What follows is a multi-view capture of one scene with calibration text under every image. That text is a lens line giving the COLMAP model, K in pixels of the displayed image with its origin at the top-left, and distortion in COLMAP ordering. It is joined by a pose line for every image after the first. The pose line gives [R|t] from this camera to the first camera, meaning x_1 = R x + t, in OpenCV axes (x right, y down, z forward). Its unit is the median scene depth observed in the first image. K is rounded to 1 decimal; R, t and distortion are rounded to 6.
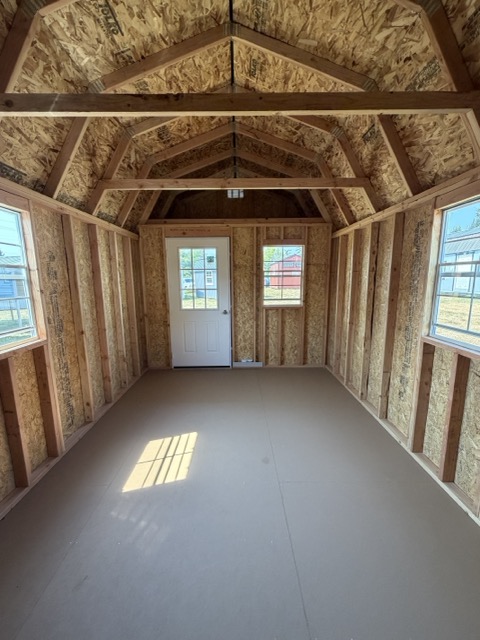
lens RADIAL K [[254.7, 0, 239.1], [0, 254.7, 316.8], [0, 0, 1]] dist [-0.001112, -0.000231]
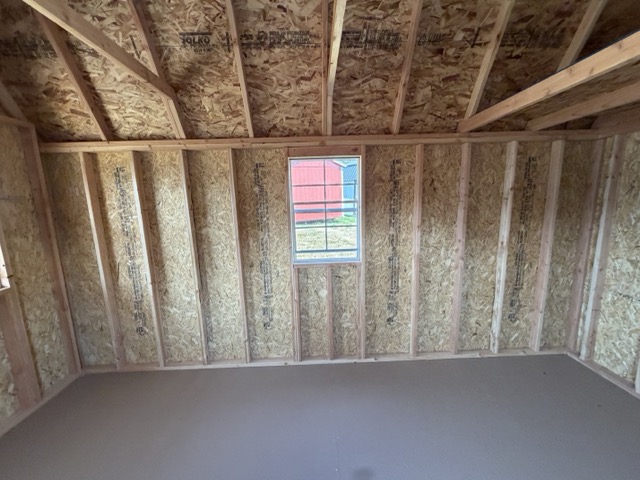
lens RADIAL K [[254.7, 0, 320.0], [0, 254.7, 240.0], [0, 0, 1]] dist [-0.001112, -0.000231]
pose [[-0.014075, -0.148632, 0.988792, -0.398108], [0.185202, 0.971392, 0.148653, -0.170506], [-0.982600, 0.185219, 0.013855, 0.787810]]
